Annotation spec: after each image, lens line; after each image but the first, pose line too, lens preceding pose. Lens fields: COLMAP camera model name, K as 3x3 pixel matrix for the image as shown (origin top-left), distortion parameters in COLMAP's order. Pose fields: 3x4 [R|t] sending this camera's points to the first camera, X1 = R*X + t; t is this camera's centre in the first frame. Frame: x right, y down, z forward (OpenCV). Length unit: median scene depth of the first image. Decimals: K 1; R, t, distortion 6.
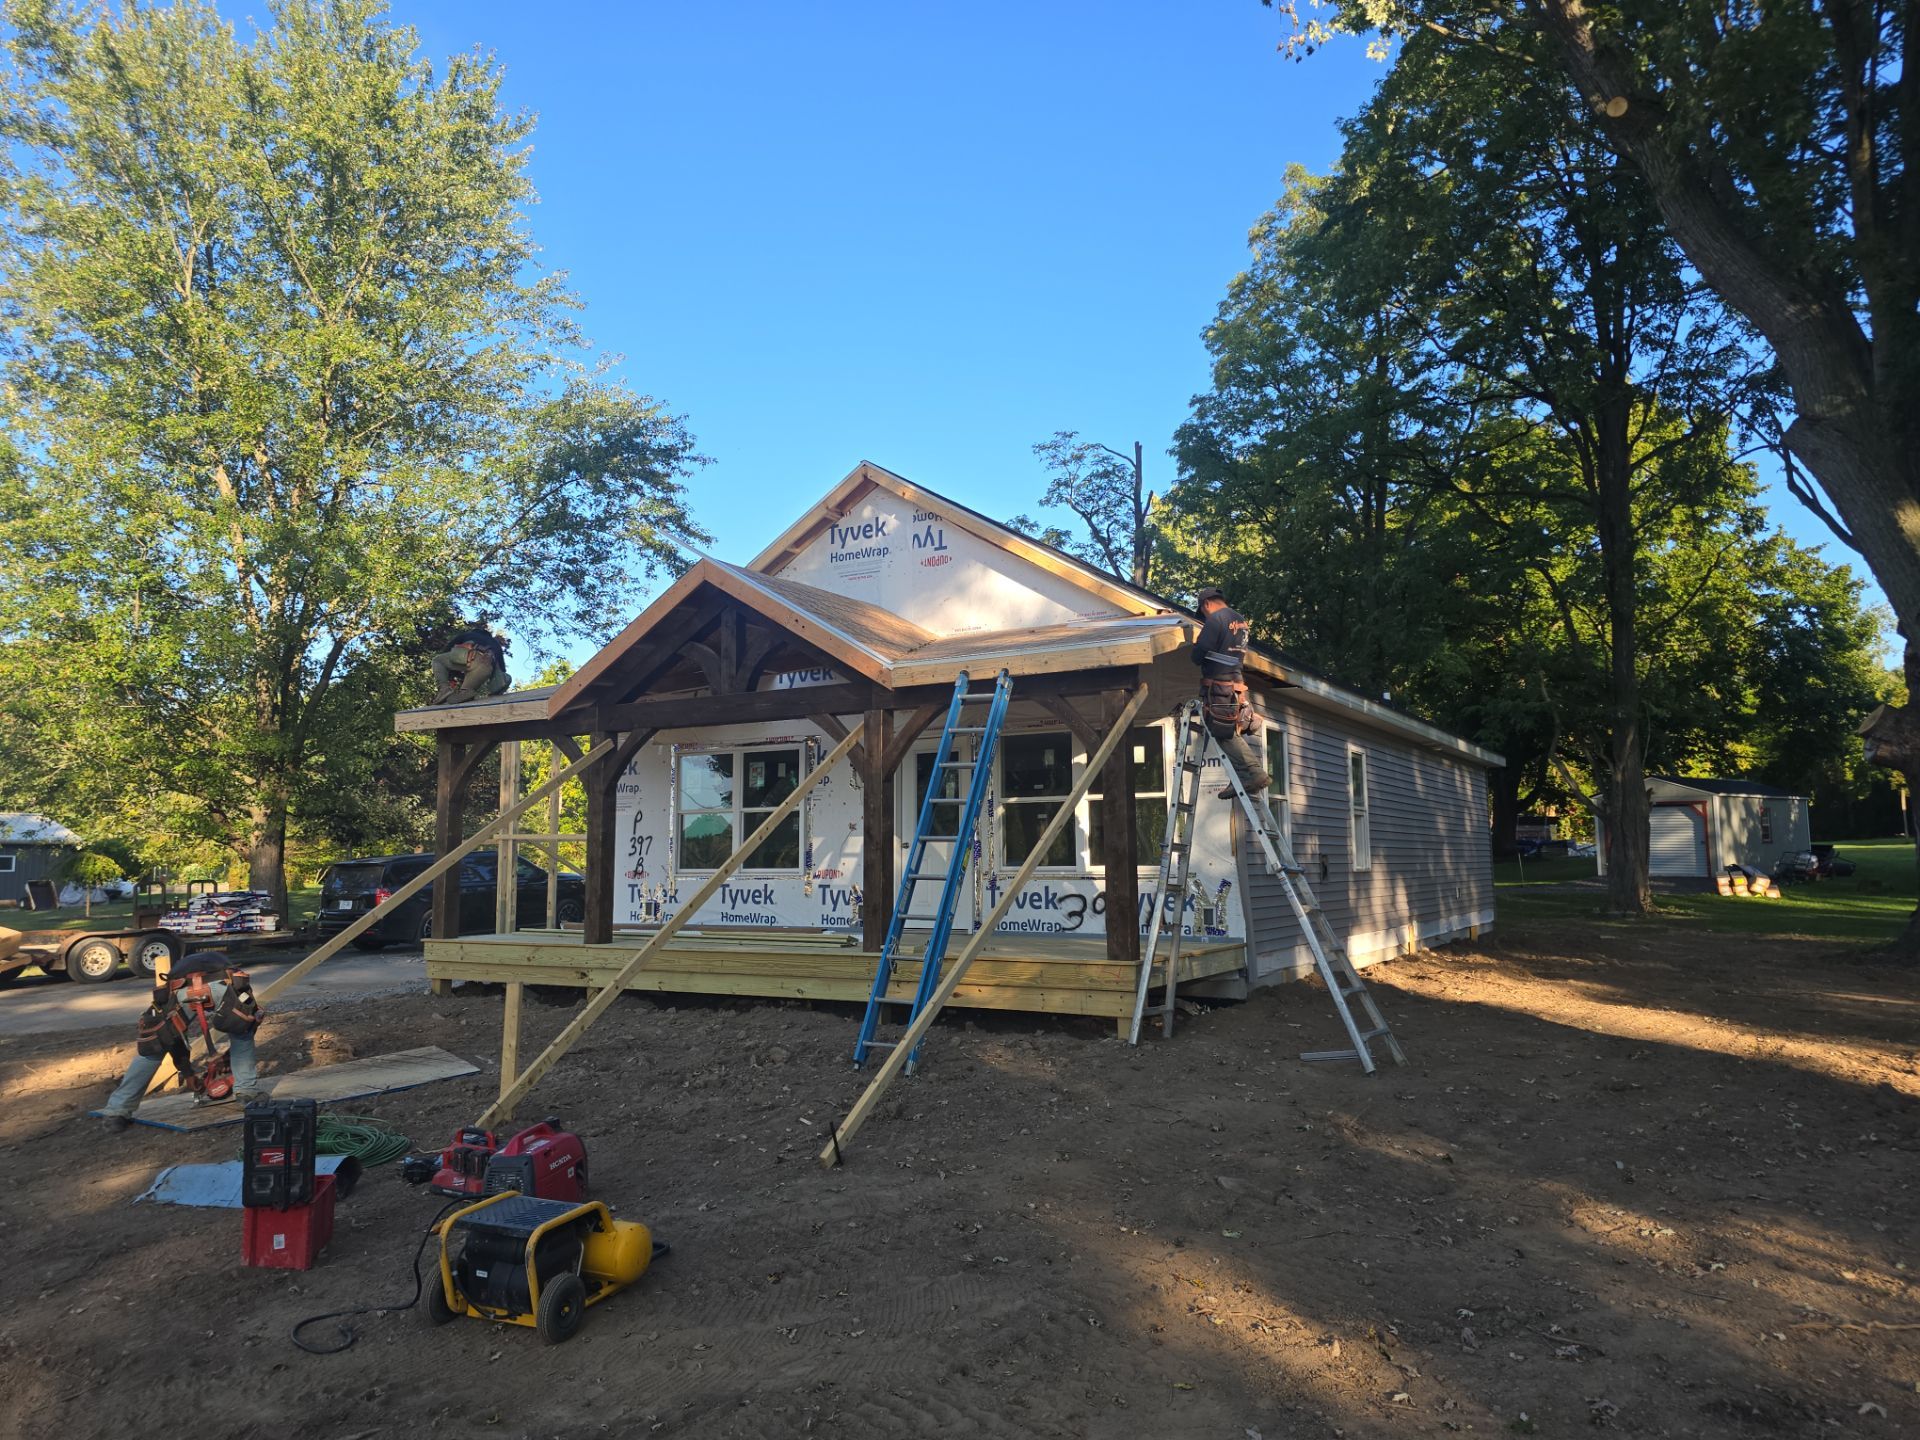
lens RADIAL K [[1275.0, 0, 986.4], [0, 1275.0, 727.9], [0, 0, 1]] dist [0.065768, 0.000055]
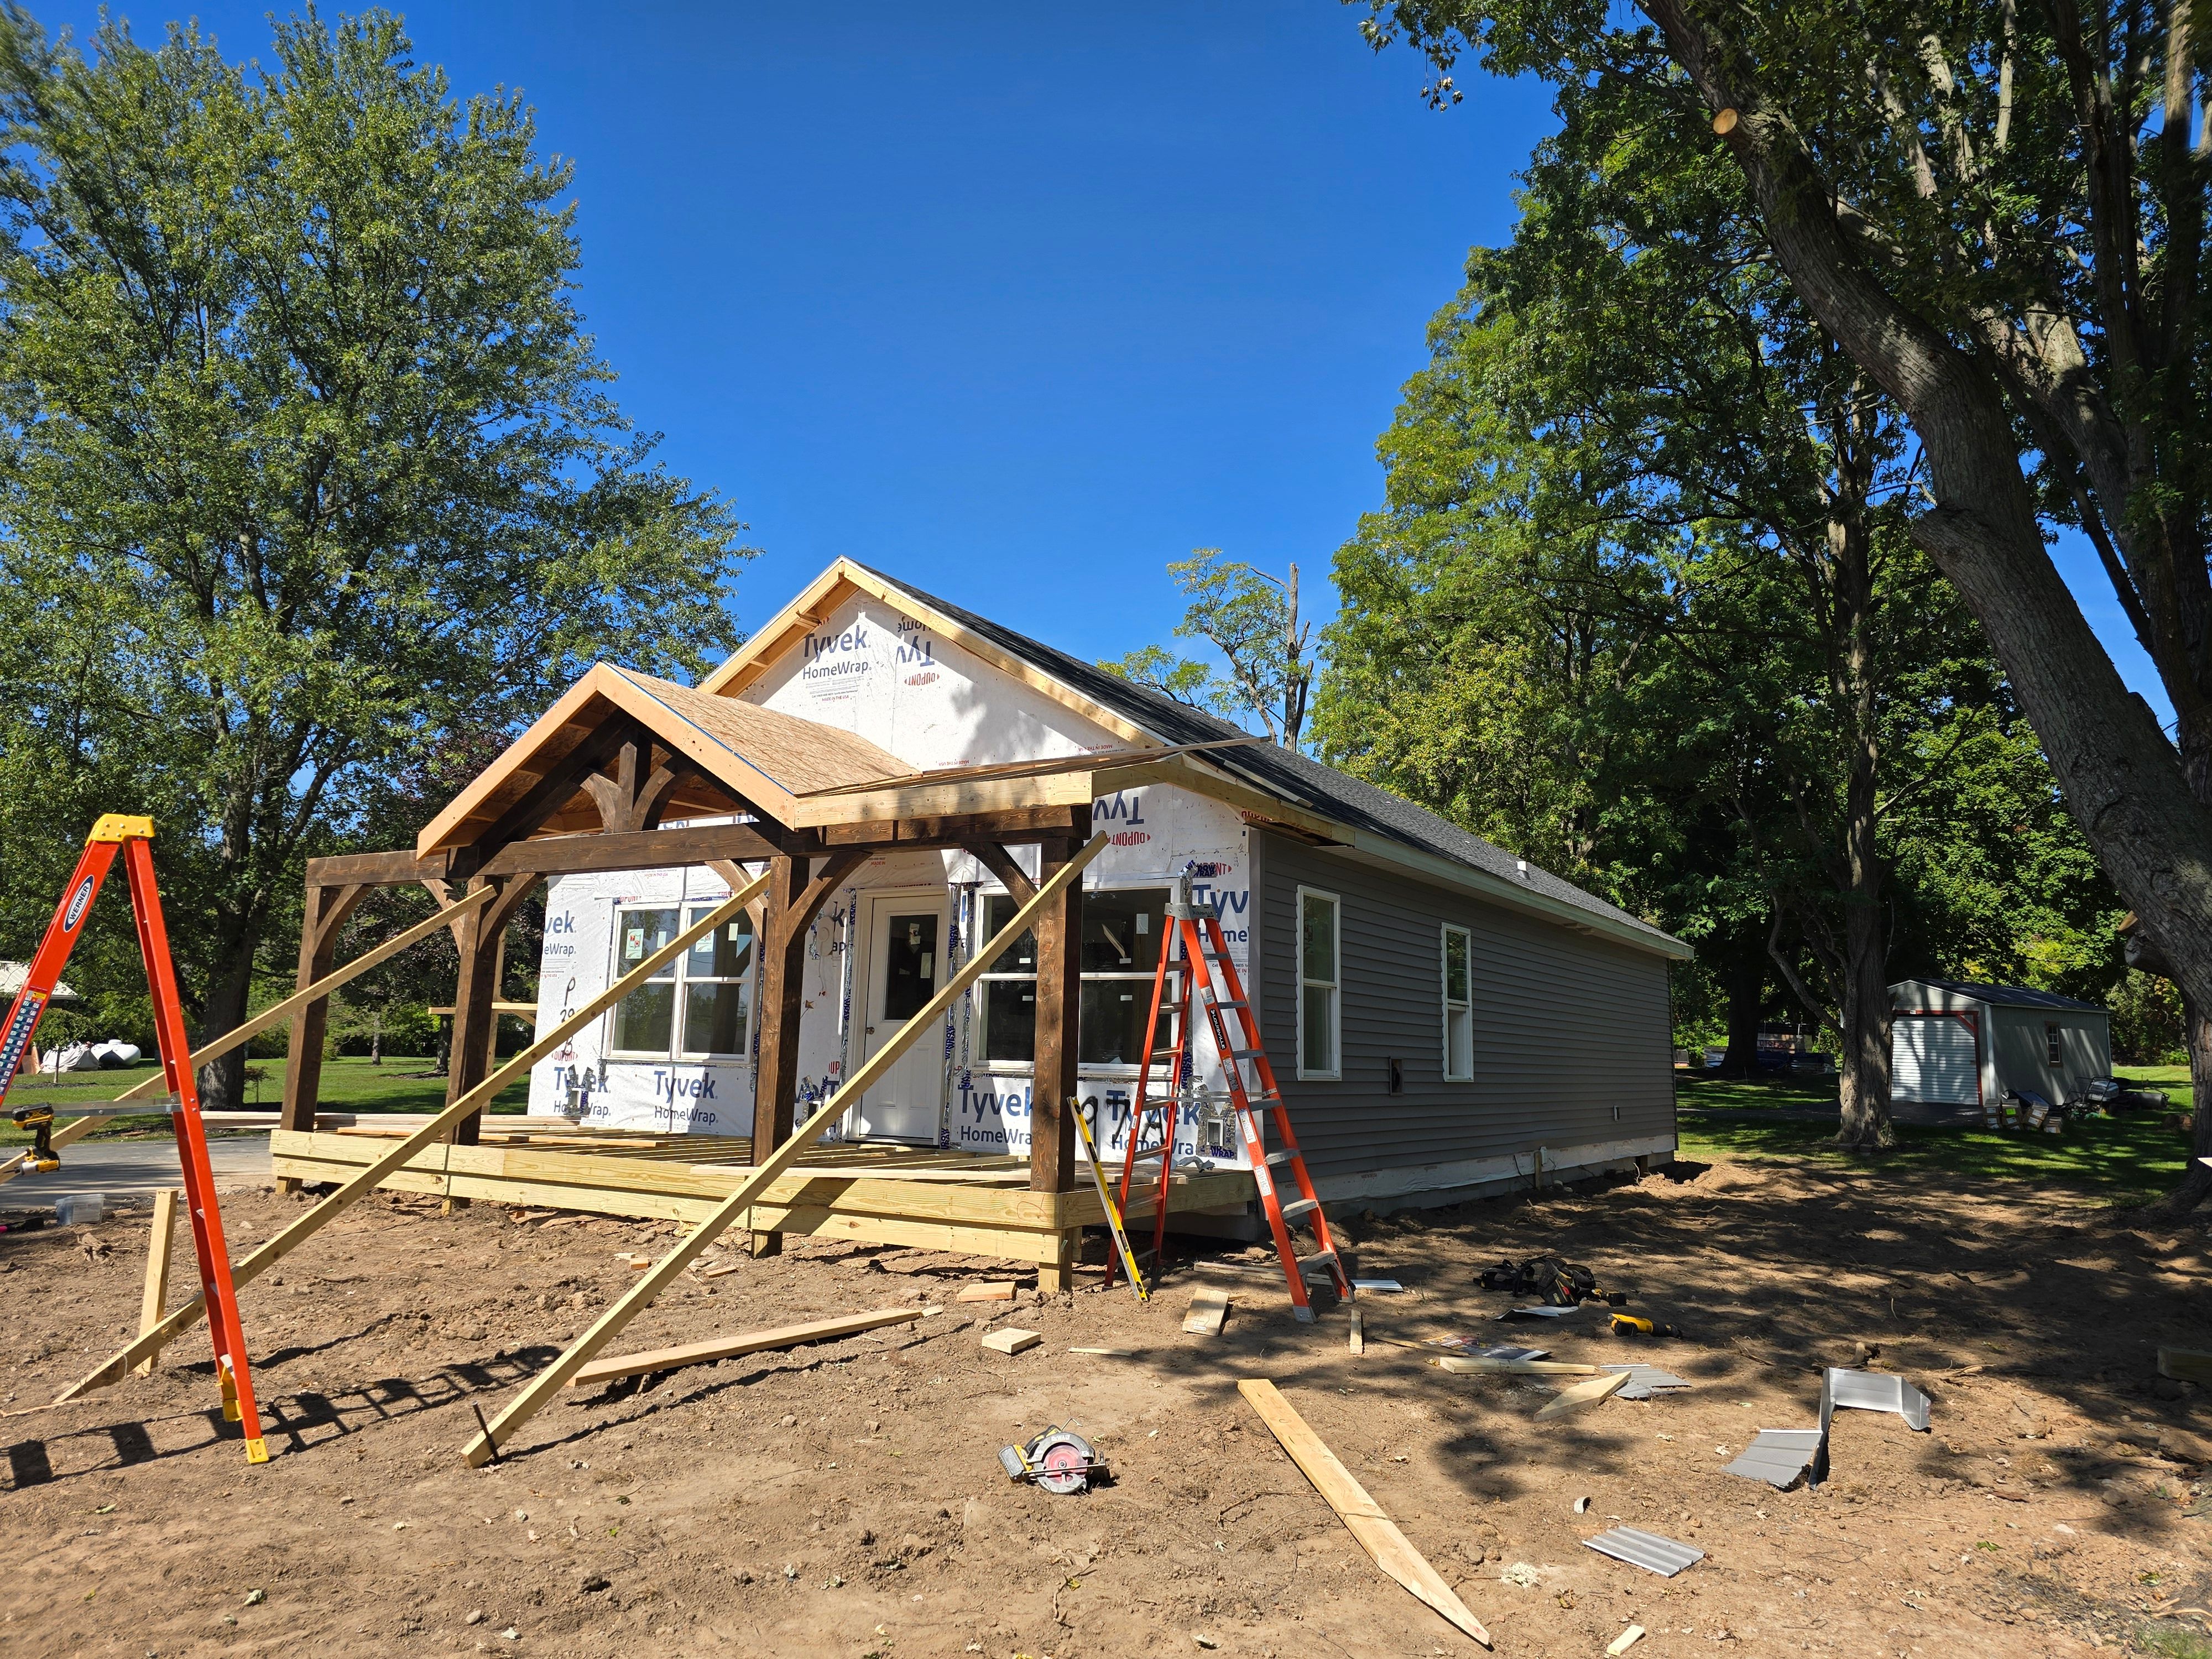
lens RADIAL K [[1494.7, 0, 1106.0], [0, 1494.7, 829.5], [0, 0, 1]] dist [0.048967, -0.001003]
pose [[0.998752, 0.029894, -0.040003, 0.116374], [-0.031787, 0.998363, -0.047547, 0.005921], [0.038516, 0.048759, 0.998068, 0.057348]]
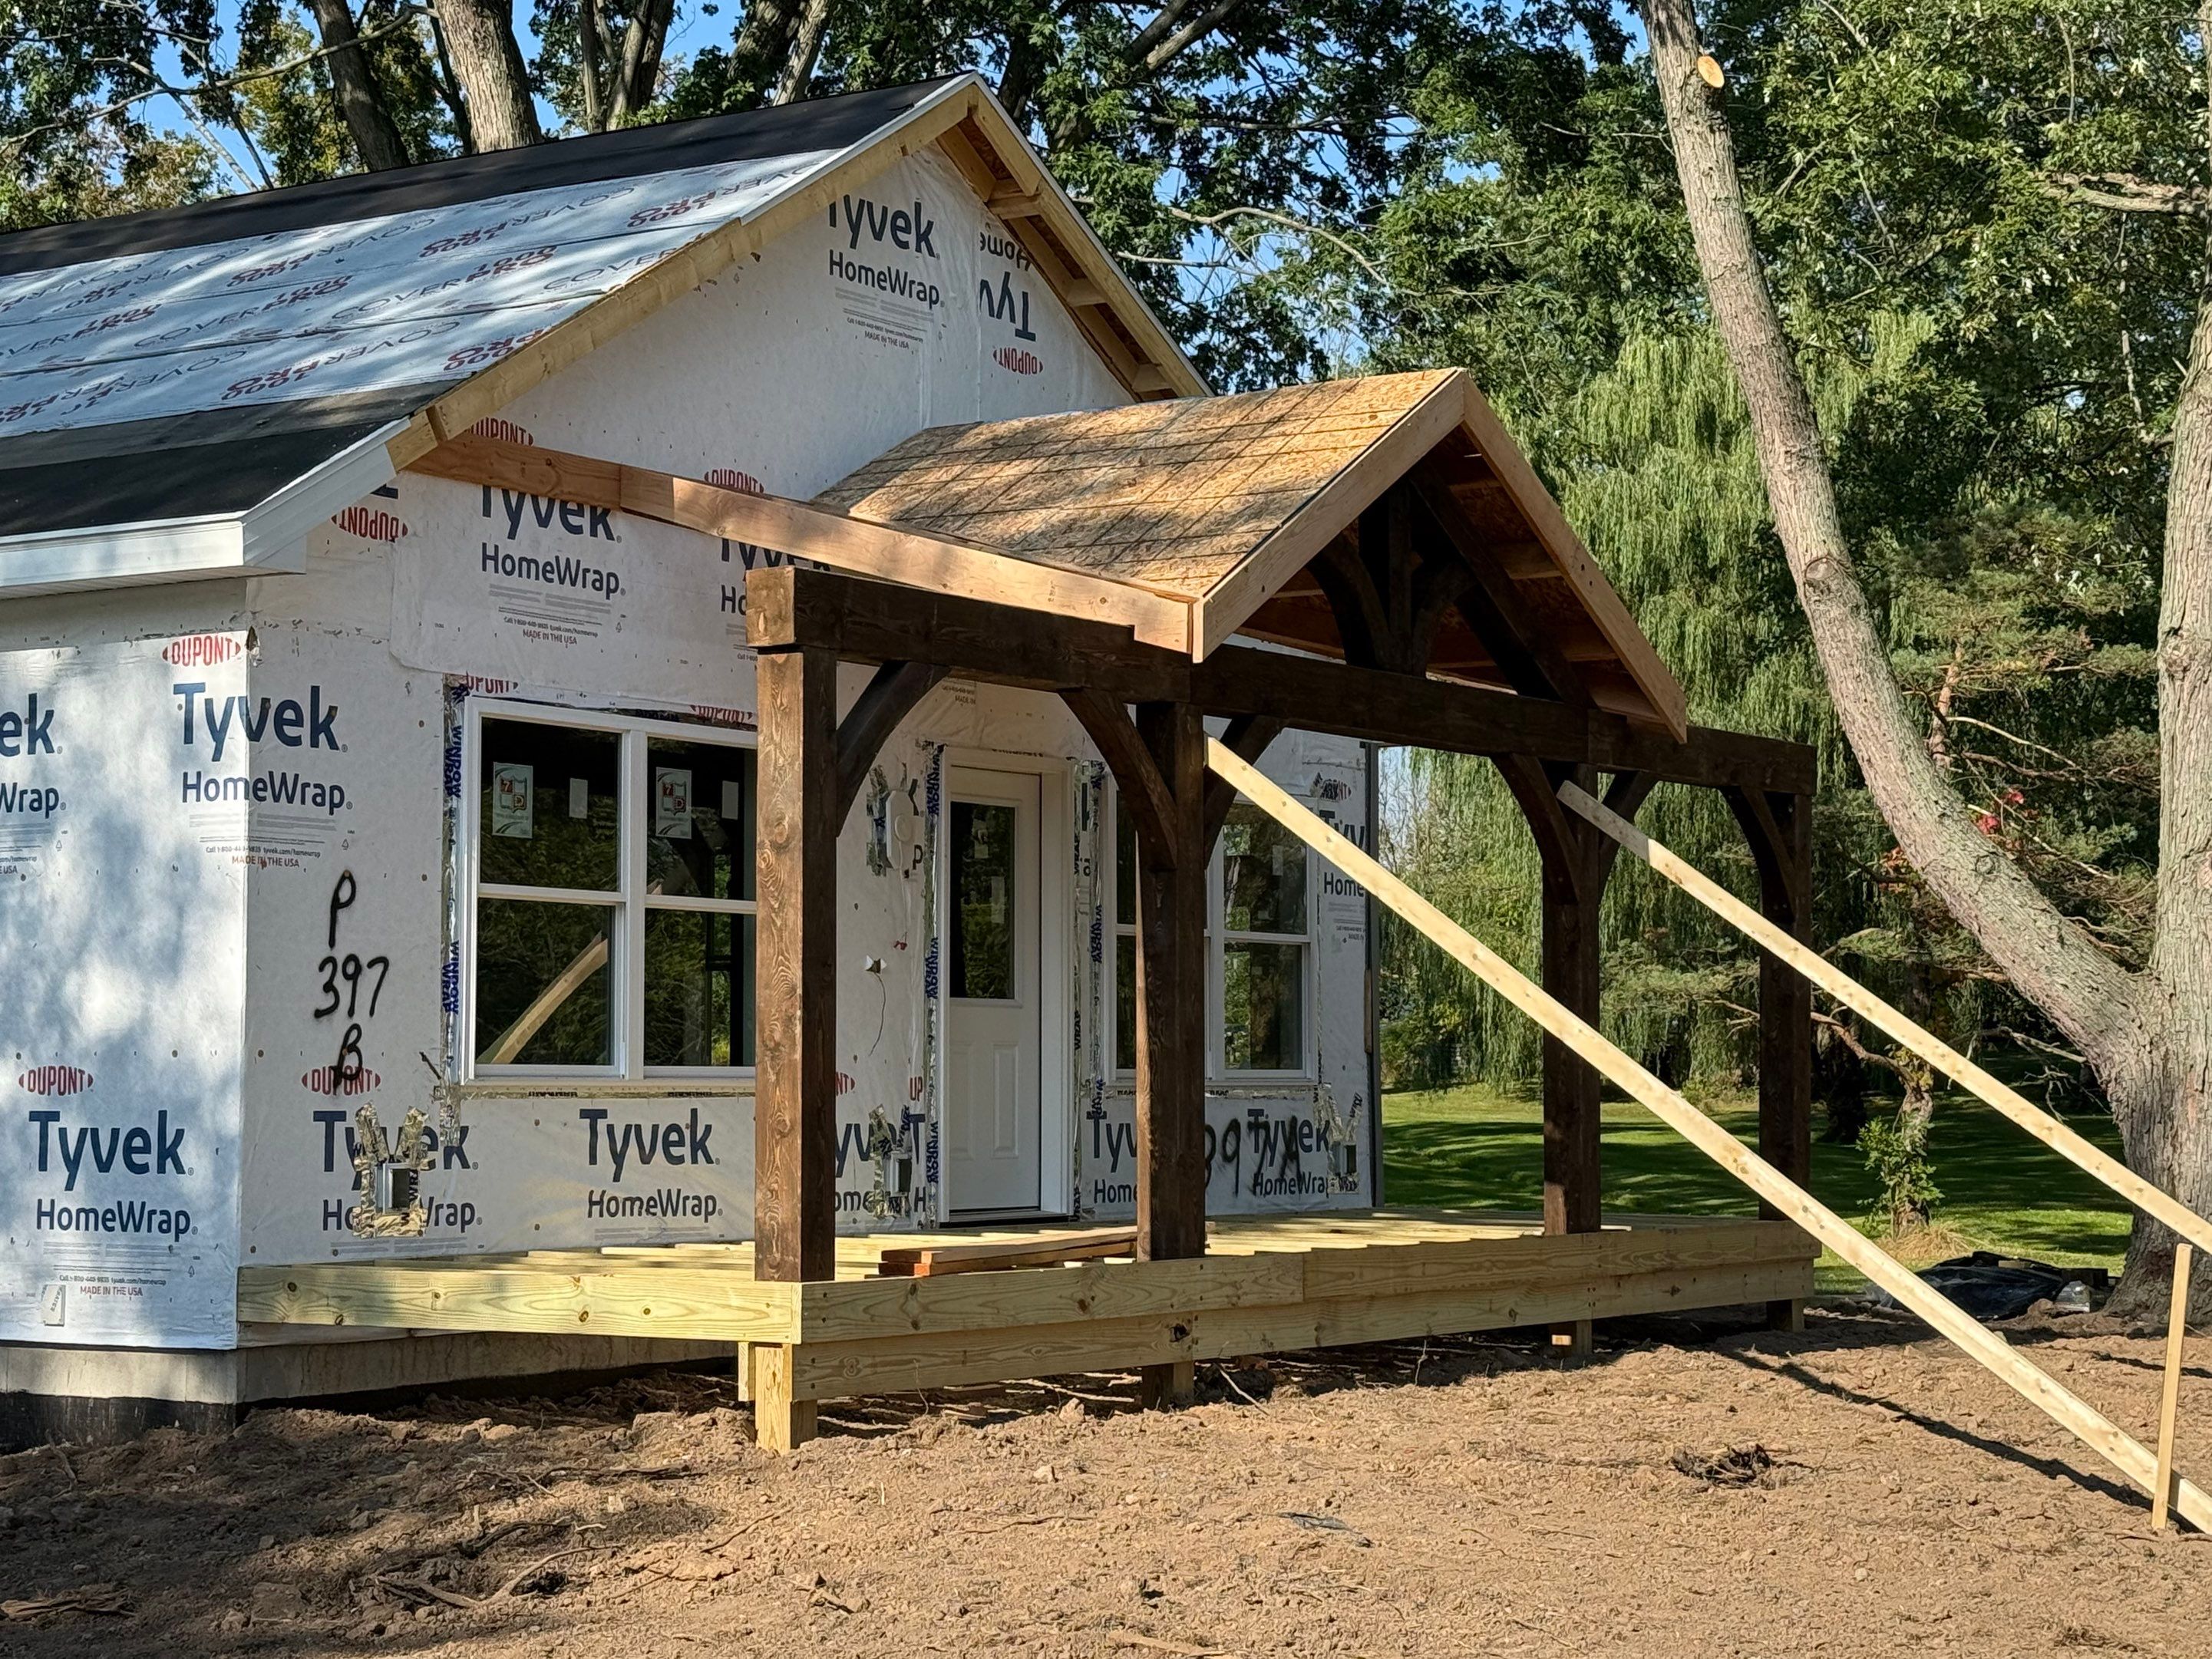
lens RADIAL K [[3987.7, 0, 1107.3], [0, 3987.7, 1002.2], [0, 0, 1]] dist [0.010549, -0.068858]
pose [[0.049661, 0.027283, 0.998393, -1.343951], [-0.109125, 0.993791, -0.021729, 0.107351], [-0.992787, -0.107870, 0.052330, 0.857004]]
